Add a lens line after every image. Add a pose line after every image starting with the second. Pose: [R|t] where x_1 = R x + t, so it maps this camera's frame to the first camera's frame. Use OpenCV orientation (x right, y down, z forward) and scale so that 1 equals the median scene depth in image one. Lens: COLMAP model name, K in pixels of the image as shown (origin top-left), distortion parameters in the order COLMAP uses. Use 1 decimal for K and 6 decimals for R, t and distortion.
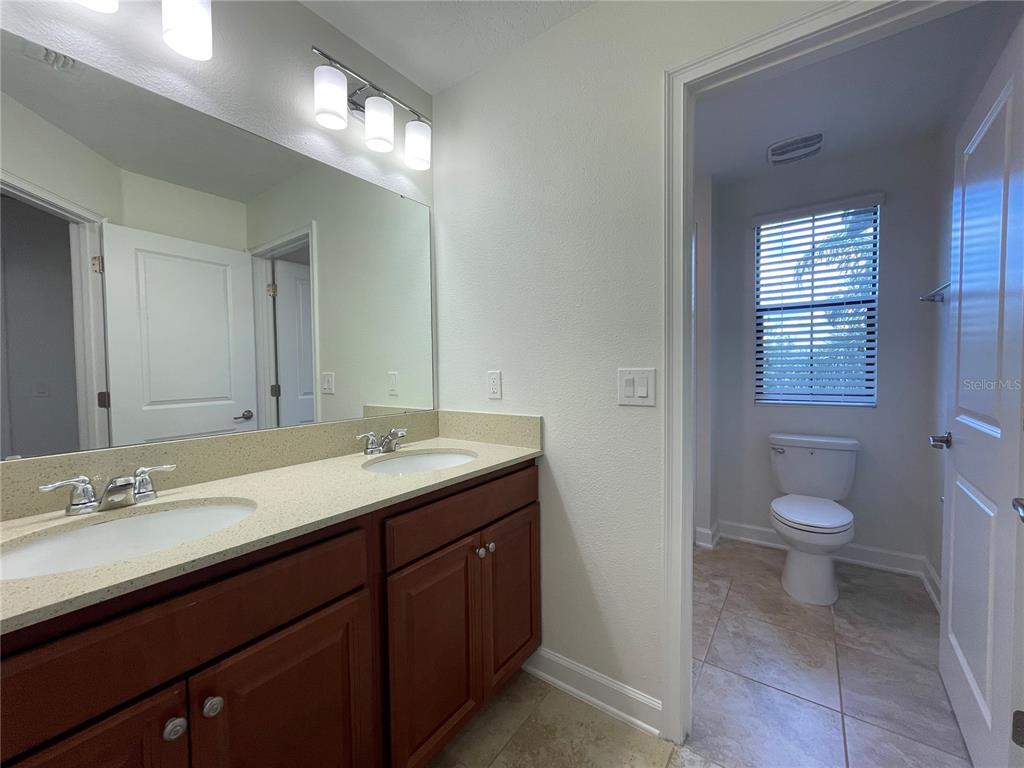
lens RADIAL K [[411.4, 0, 512.0], [0, 411.4, 384.0], [0, 0, 1]] dist [-0.002563, -0.000068]
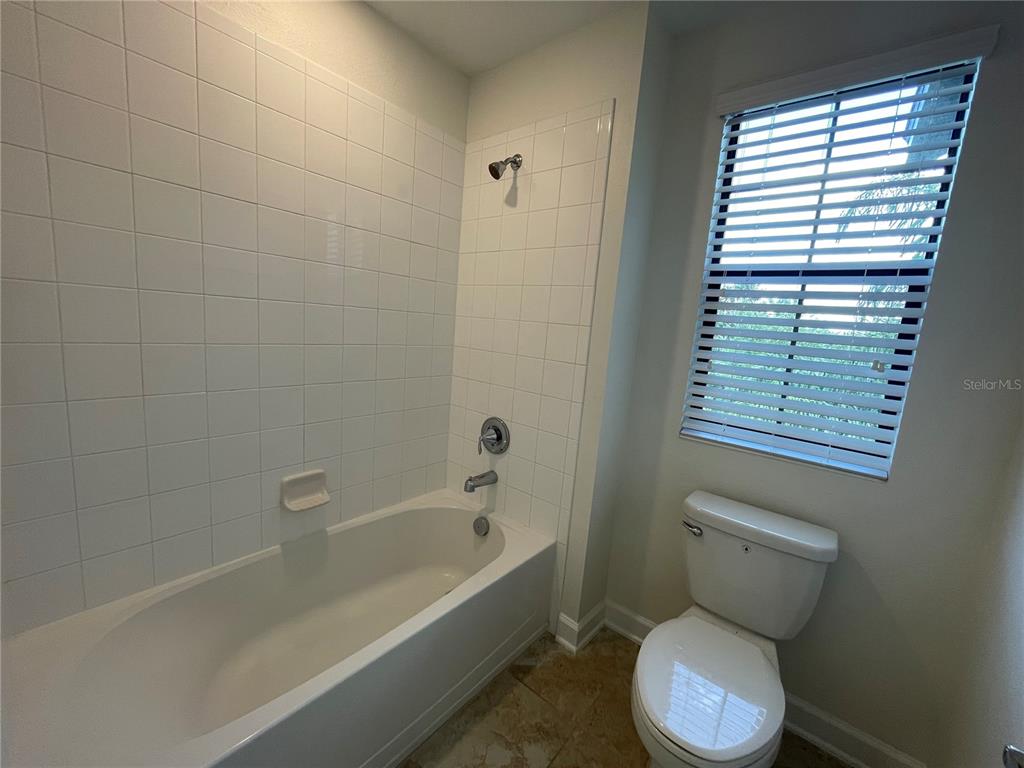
lens RADIAL K [[420.9, 0, 495.3], [0, 420.9, 386.4], [0, 0, 1]] dist [-0.022256, -0.000196]
pose [[0.992481, 0.093338, -0.079180, 0.421018], [-0.082723, 0.988302, 0.128122, -0.086874], [0.090212, -0.120609, 0.988593, 0.450690]]
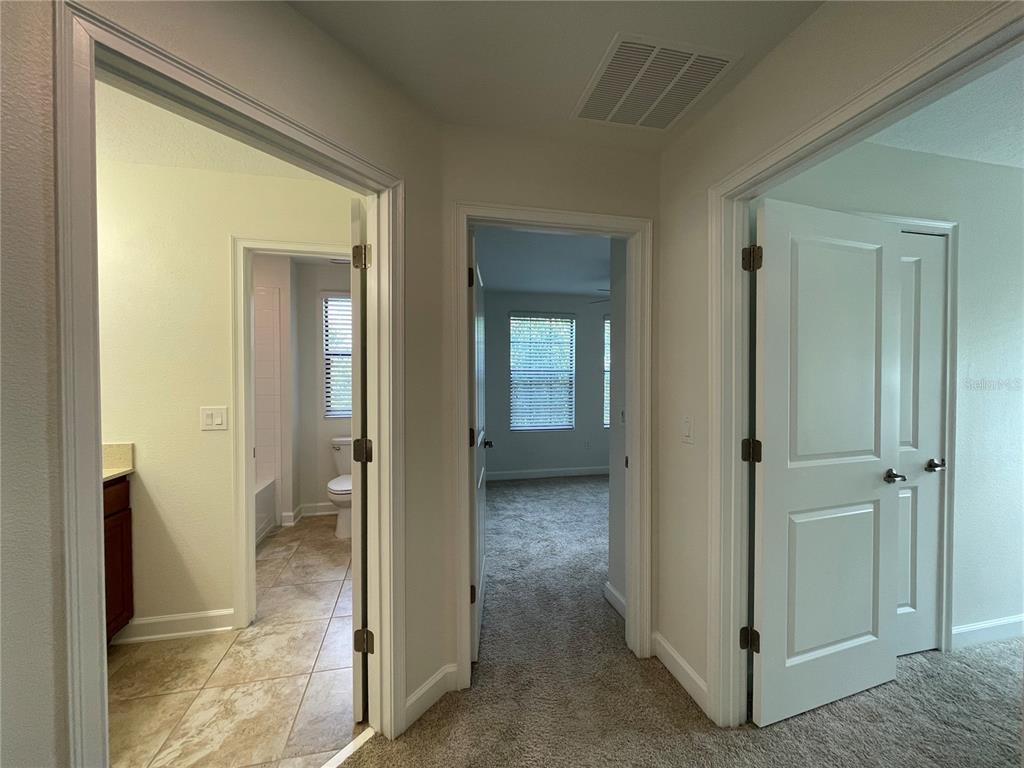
lens RADIAL K [[411.4, 0, 512.0], [0, 411.4, 384.0], [0, 0, 1]] dist [-0.002563, -0.000068]
pose [[0.659013, 0.000566, 0.752131, -0.078386], [0.016908, 0.999736, -0.015567, -0.046676], [-0.751941, 0.022976, 0.658830, -0.530102]]
